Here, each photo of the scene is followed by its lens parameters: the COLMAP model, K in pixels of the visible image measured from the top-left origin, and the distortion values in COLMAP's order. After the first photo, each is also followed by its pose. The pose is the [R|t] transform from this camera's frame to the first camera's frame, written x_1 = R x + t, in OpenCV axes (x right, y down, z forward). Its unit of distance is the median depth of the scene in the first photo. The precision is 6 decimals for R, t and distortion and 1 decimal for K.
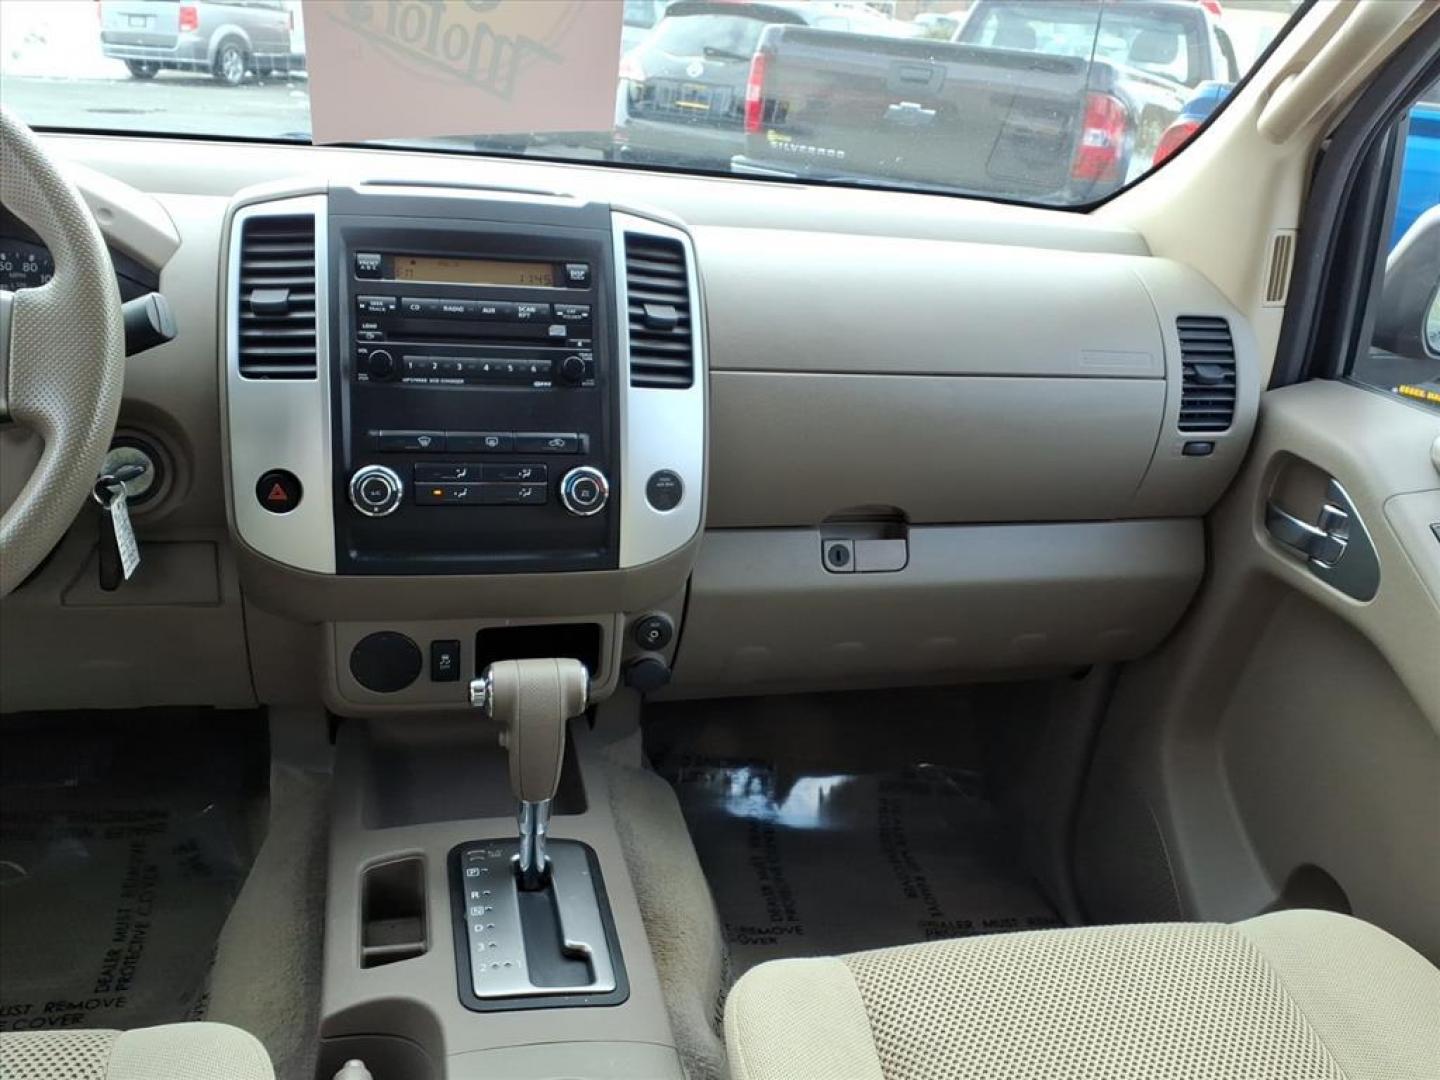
lens RADIAL K [[1248.2, 0, 725.1], [0, 1248.2, 568.2], [0, 0, 1]] dist [0.216091, -0.546058]
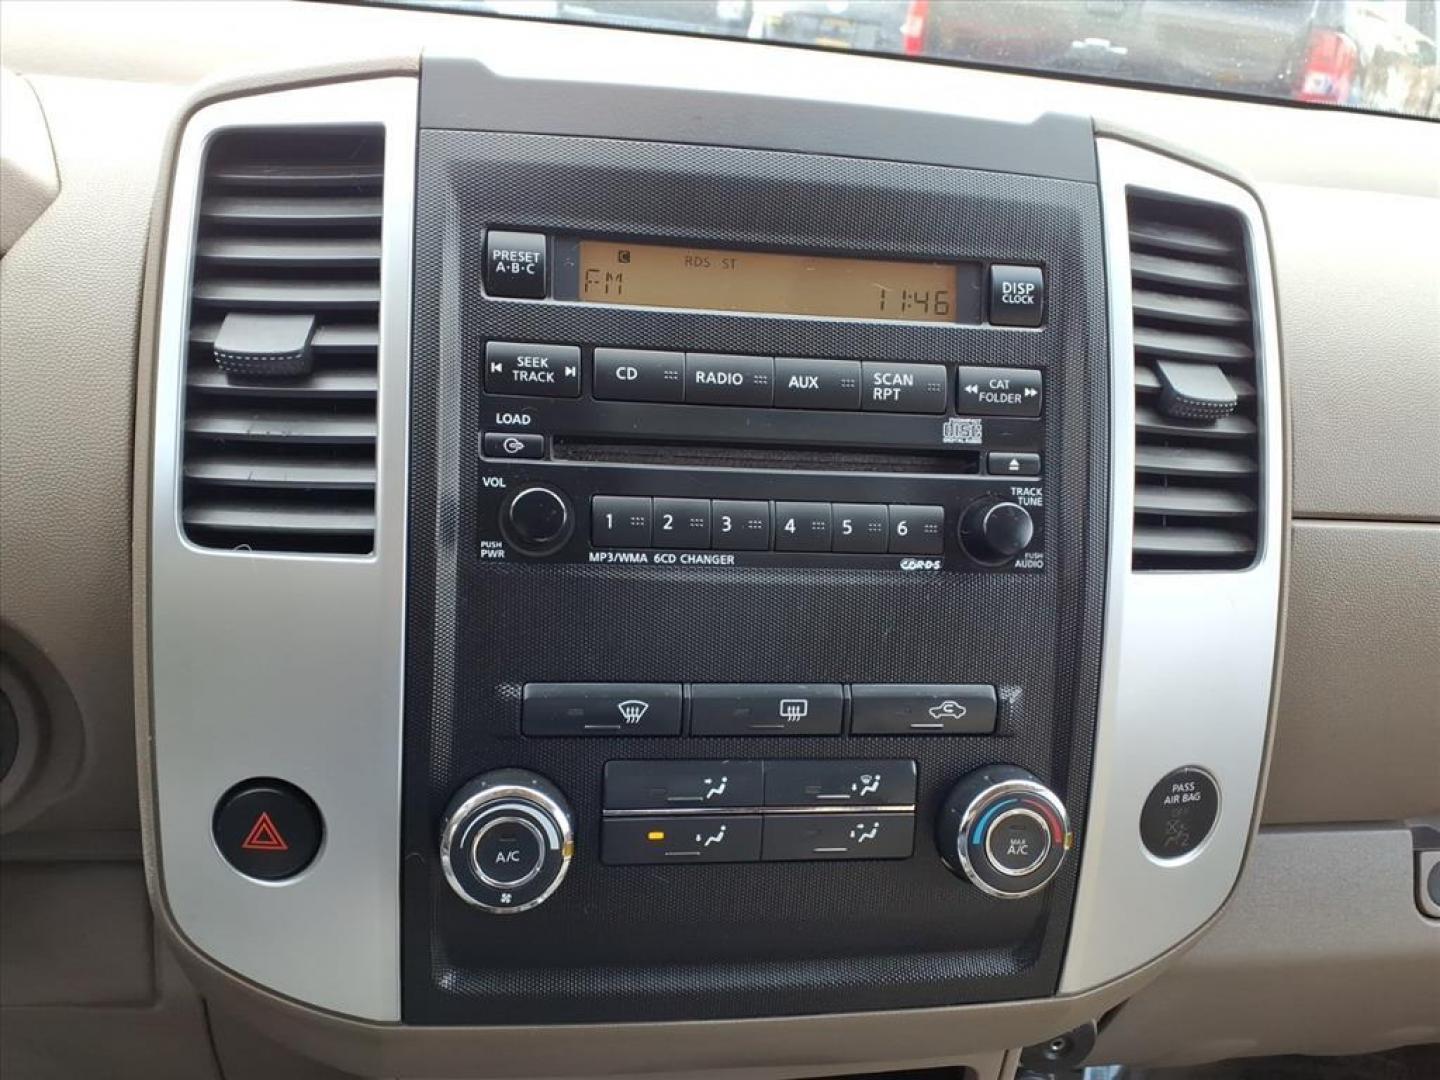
lens RADIAL K [[1248.2, 0, 725.1], [0, 1248.2, 568.2], [0, 0, 1]] dist [0.216091, -0.546058]
pose [[0.997347, 0.048132, -0.054605, -0.184423], [-0.045635, 0.997894, 0.046098, -0.160031], [0.056709, -0.043484, 0.997443, 0.592499]]
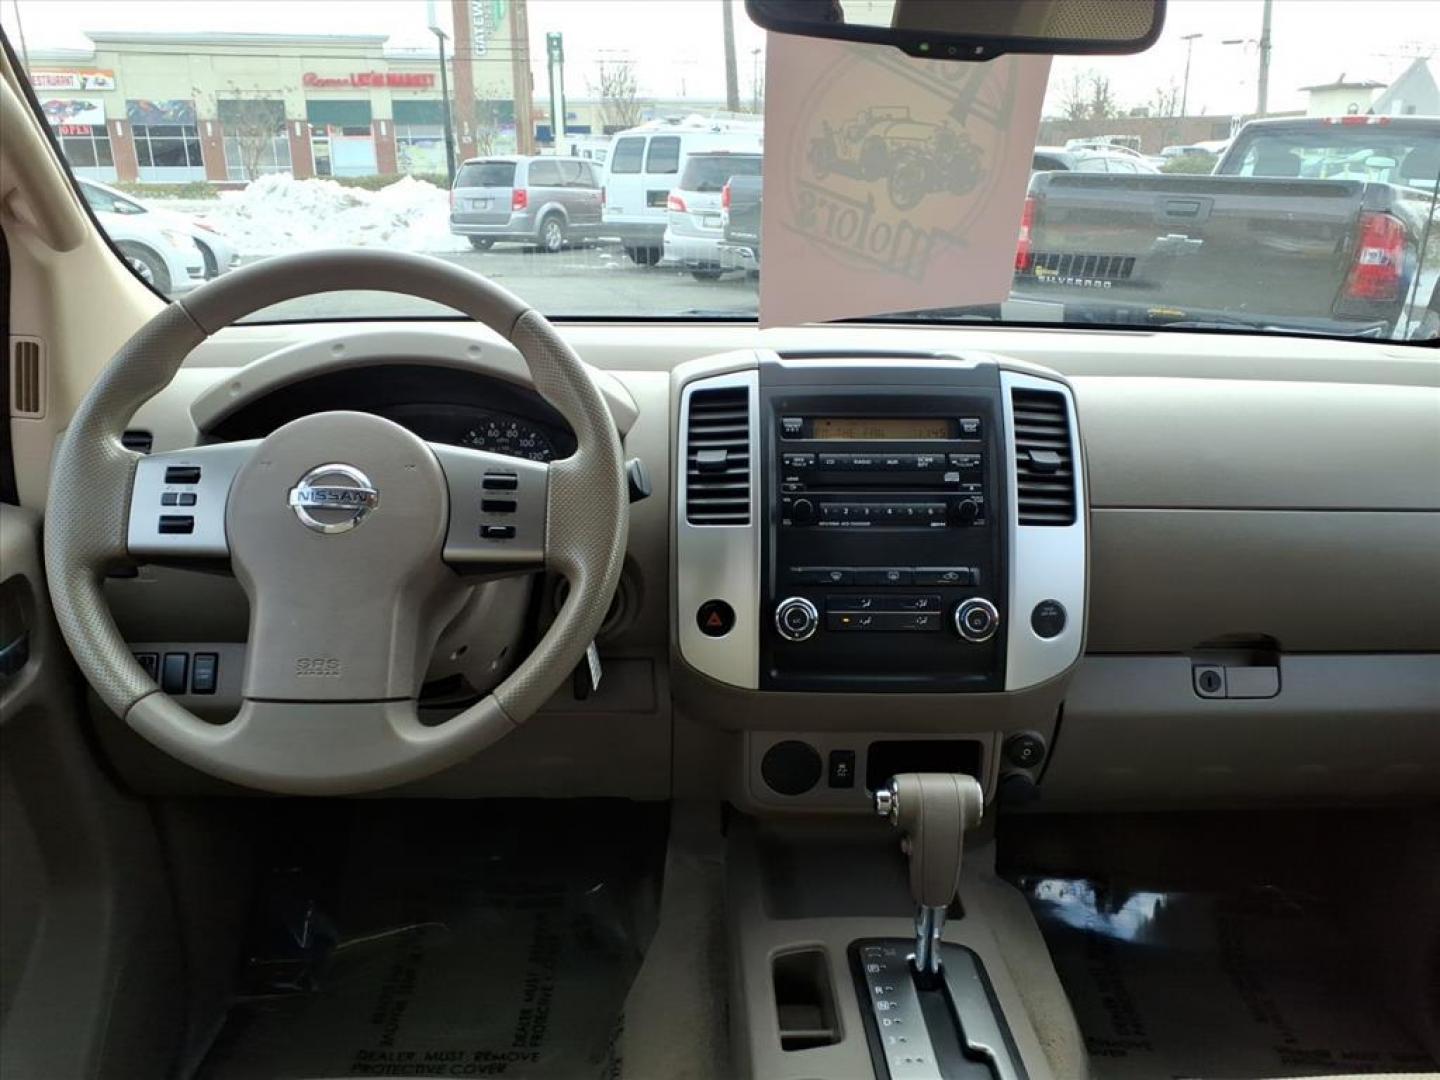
lens RADIAL K [[1148.5, 0, 716.0], [0, 1148.5, 570.7], [0, 0, 1]] dist [0.152697, -0.208834]
pose [[0.977456, 0.001541, -0.211135, -0.120652], [-0.018529, 0.996742, -0.078504, -0.020664], [0.210326, 0.080646, 0.974299, -0.040359]]
